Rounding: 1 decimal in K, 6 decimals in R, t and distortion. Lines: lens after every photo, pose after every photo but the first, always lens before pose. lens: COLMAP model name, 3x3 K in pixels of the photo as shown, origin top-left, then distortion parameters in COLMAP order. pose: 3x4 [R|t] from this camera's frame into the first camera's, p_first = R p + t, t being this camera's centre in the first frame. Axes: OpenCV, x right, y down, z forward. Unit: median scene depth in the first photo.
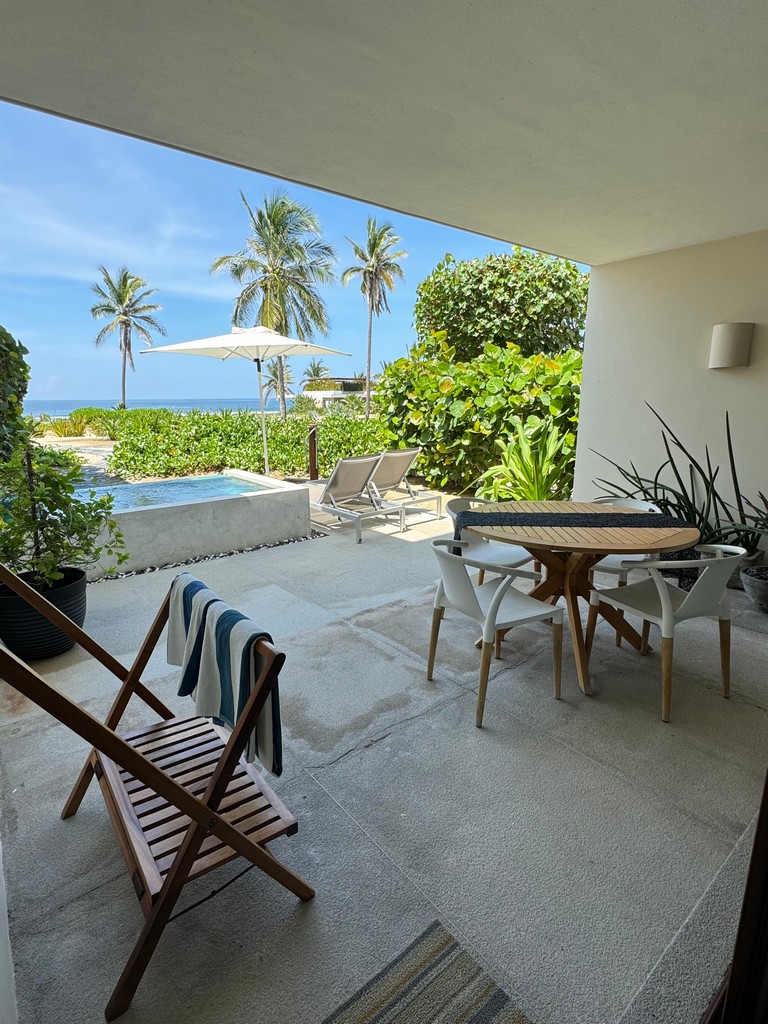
lens RADIAL K [[509.2, 0, 385.1], [0, 509.2, 510.7], [0, 0, 1]] dist [0.000816, 0.000198]
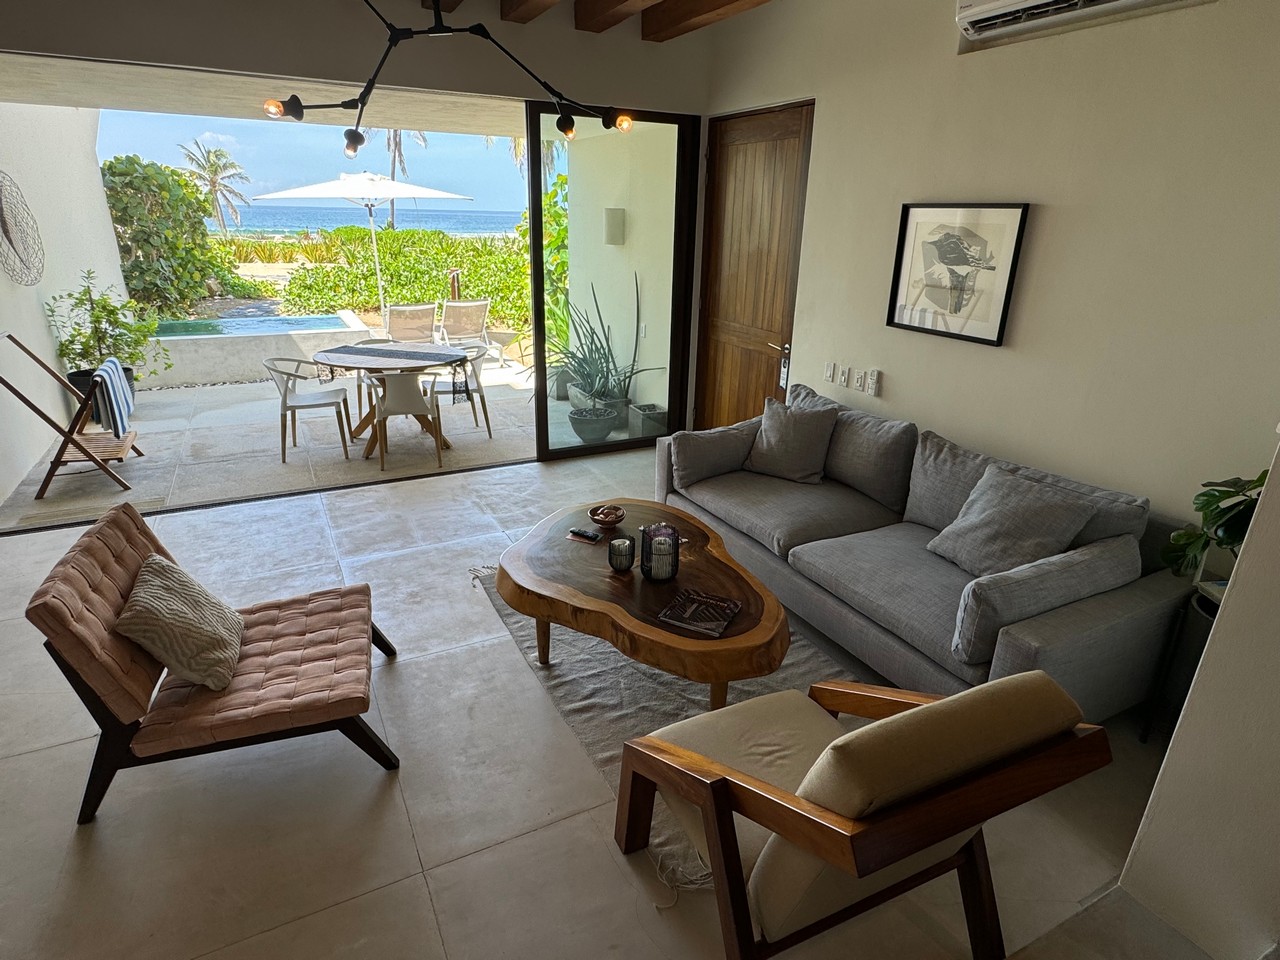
lens RADIAL K [[714.3, 0, 639.8], [0, 714.3, 483.0], [0, 0, 1]] dist [0.000189, 0.004135]
pose [[0.978771, 0.099618, -0.179122, 0.442997], [-0.073840, 0.986638, 0.145234, 0.009671], [0.191196, -0.128925, 0.973048, -0.285862]]
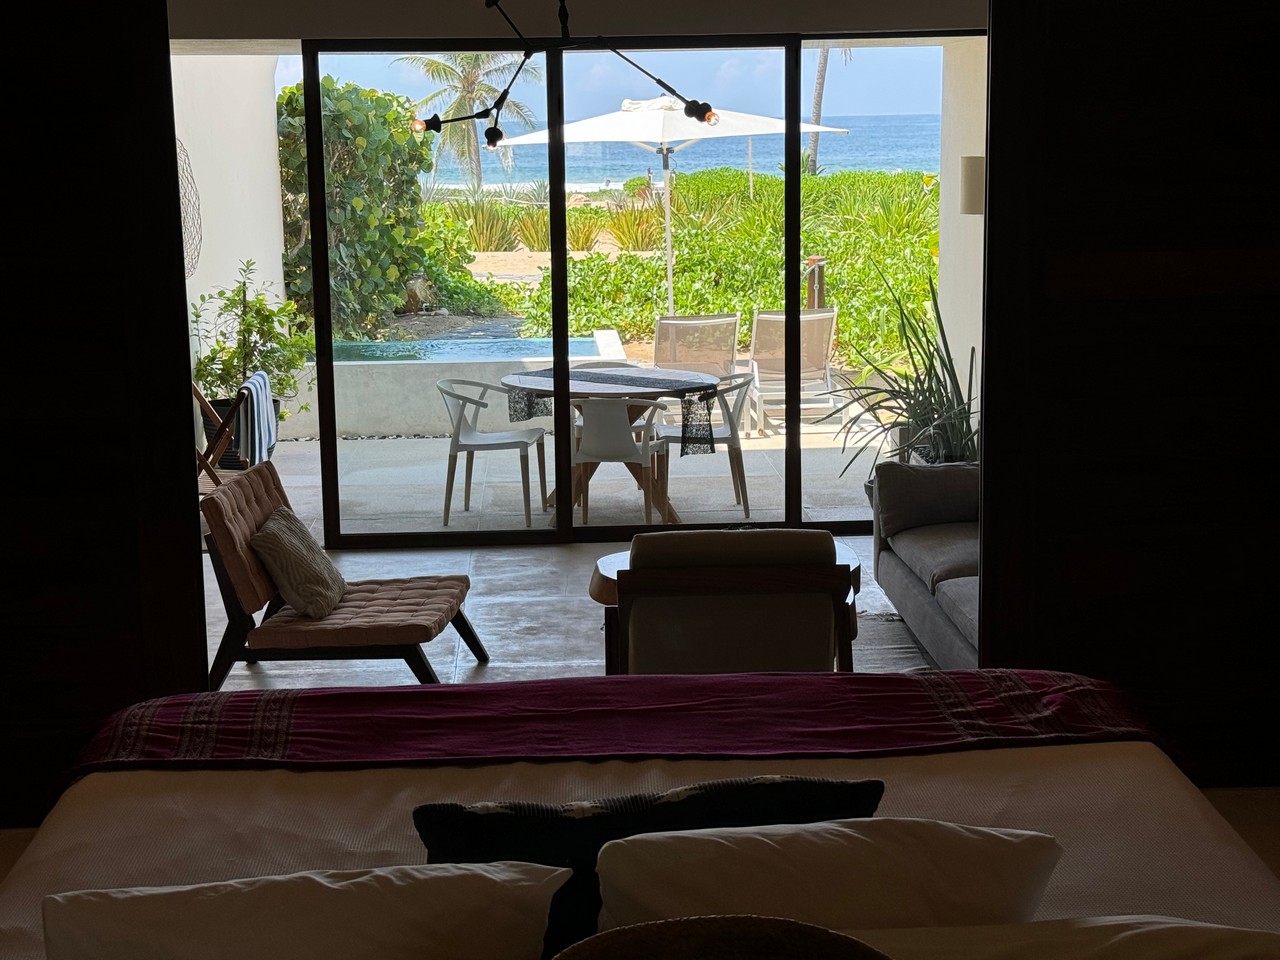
lens RADIAL K [[1974.8, 0, 637.7], [0, 1974.8, 457.7], [0, 0, 1]] dist [0.182133, 0.000000]
pose [[0.808546, 0.095670, -0.580603, 0.796685], [-0.120485, 0.992706, -0.004211, 0.053871], [0.575966, 0.073359, 0.814176, -0.633449]]
